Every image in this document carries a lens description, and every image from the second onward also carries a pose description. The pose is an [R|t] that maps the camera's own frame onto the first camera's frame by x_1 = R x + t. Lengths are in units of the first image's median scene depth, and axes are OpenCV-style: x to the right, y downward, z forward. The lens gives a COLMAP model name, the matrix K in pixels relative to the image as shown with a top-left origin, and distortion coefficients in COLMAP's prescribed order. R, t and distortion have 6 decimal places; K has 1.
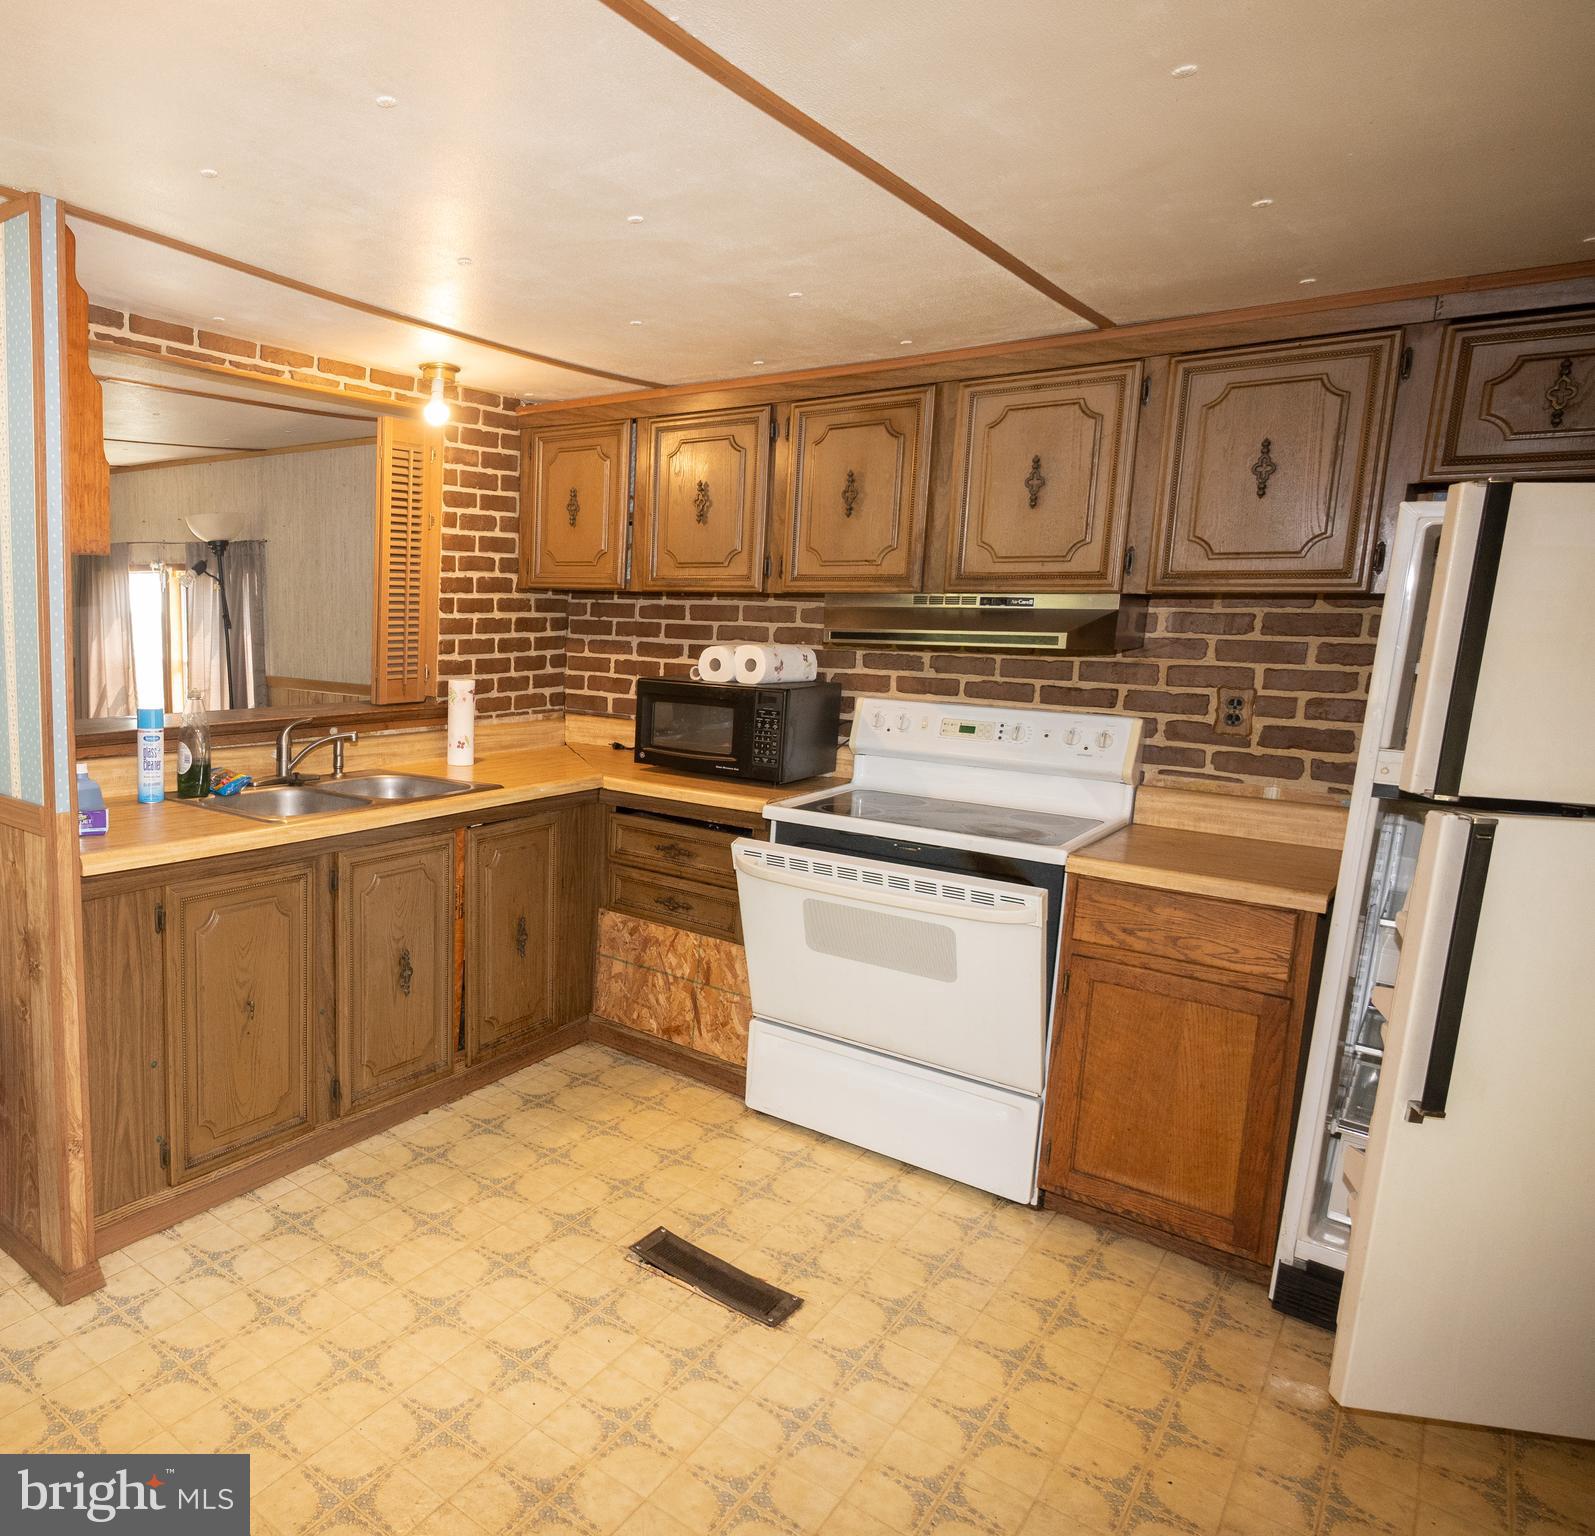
lens RADIAL K [[1080.7, 0, 794.4], [0, 1080.7, 795.4], [0, 0, 1]] dist [0.004566, 0.004819]
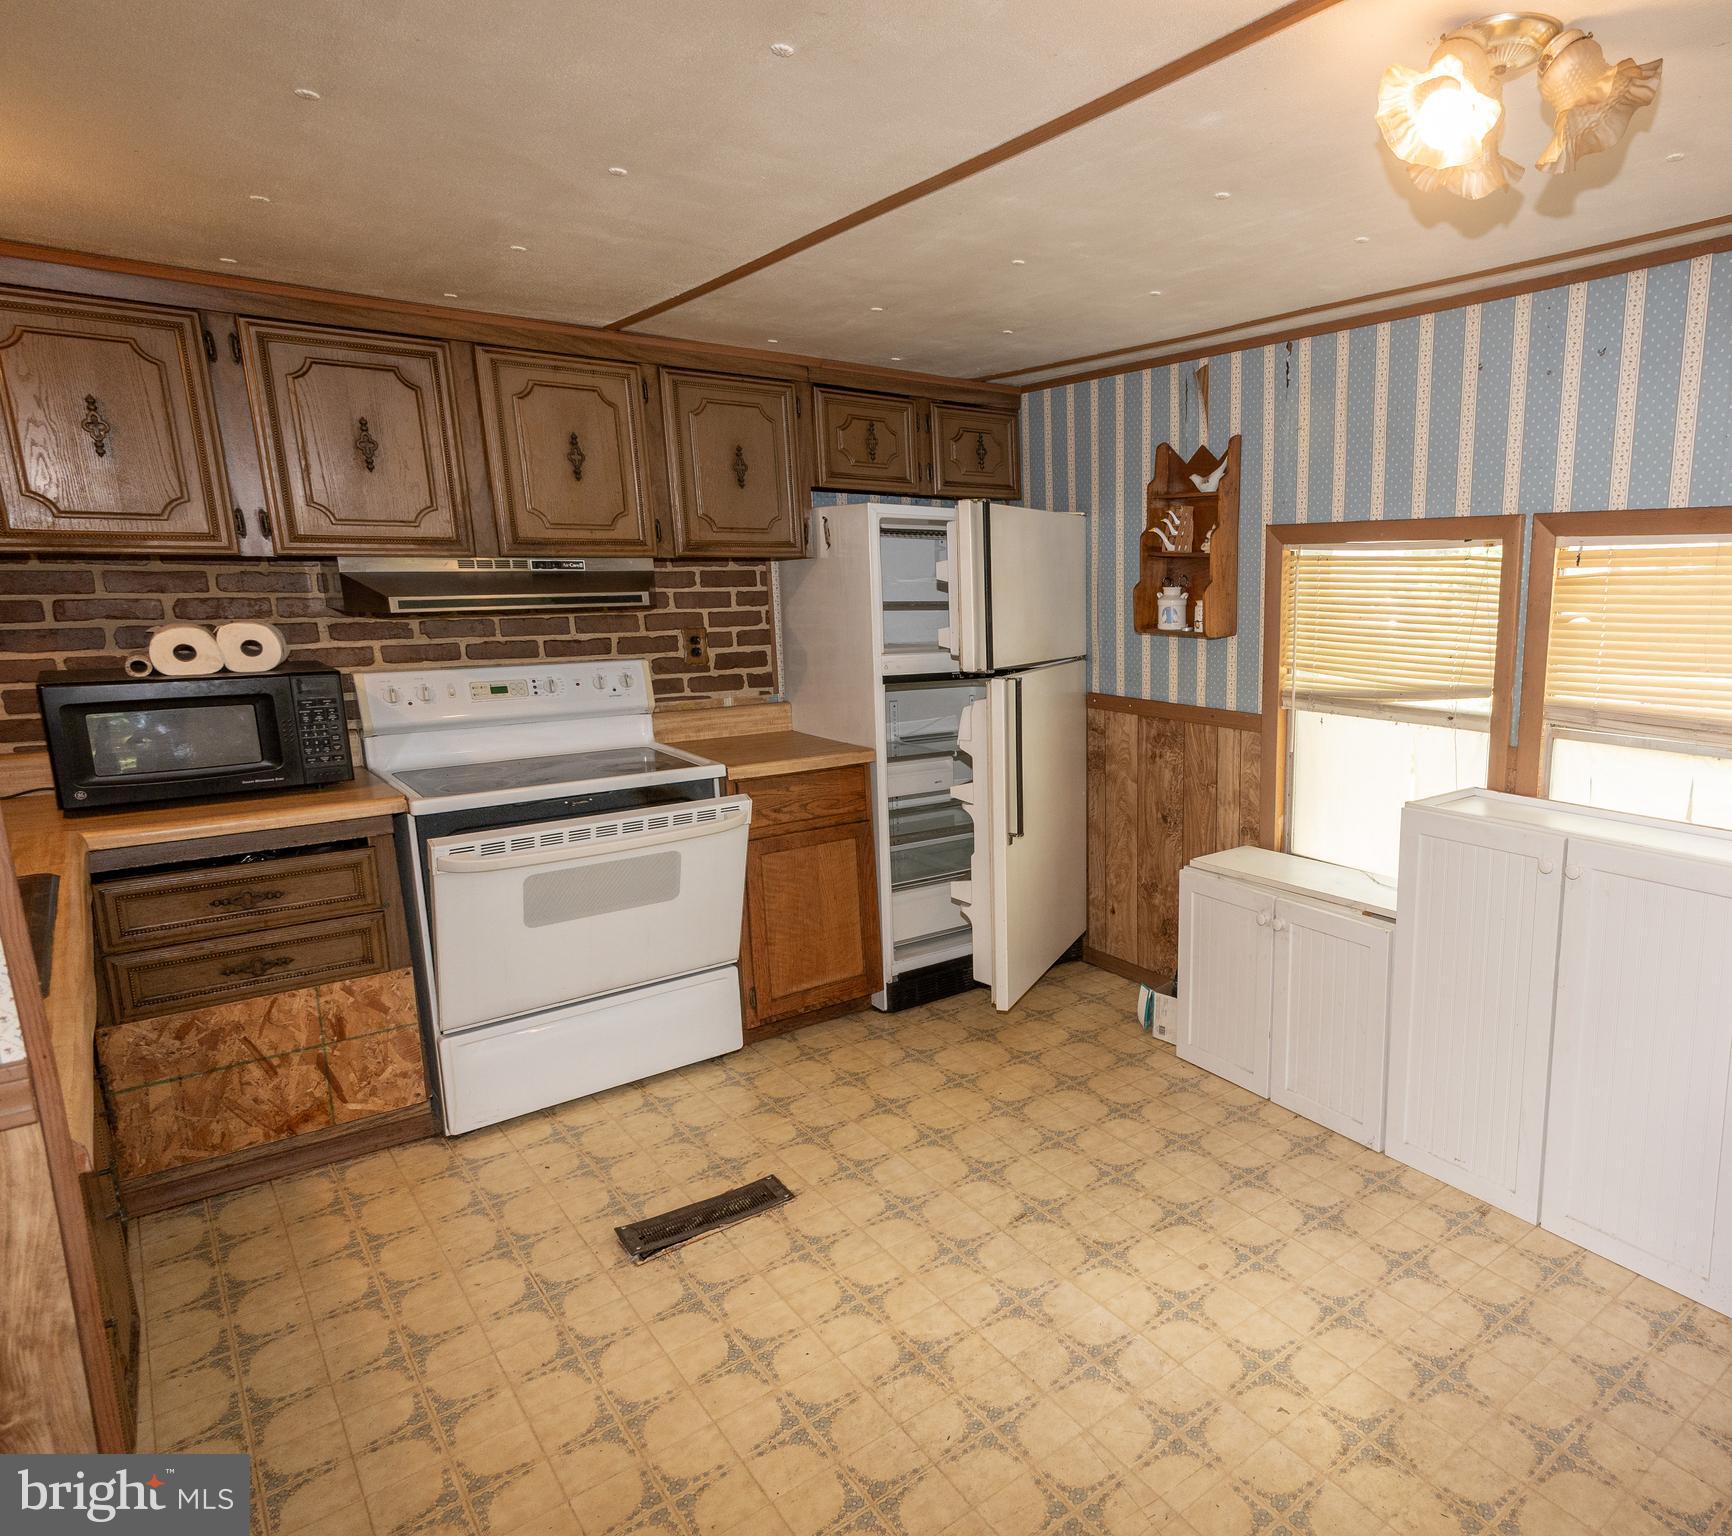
lens RADIAL K [[1040.9, 0, 866.0], [0, 1040.9, 768.0], [0, 0, 1]] dist [0.020063, -0.000293]
pose [[0.320066, -0.197215, 0.926641, -0.737992], [0.166002, 0.974636, 0.150092, -0.089144], [-0.932738, 0.105785, 0.344686, 0.383770]]
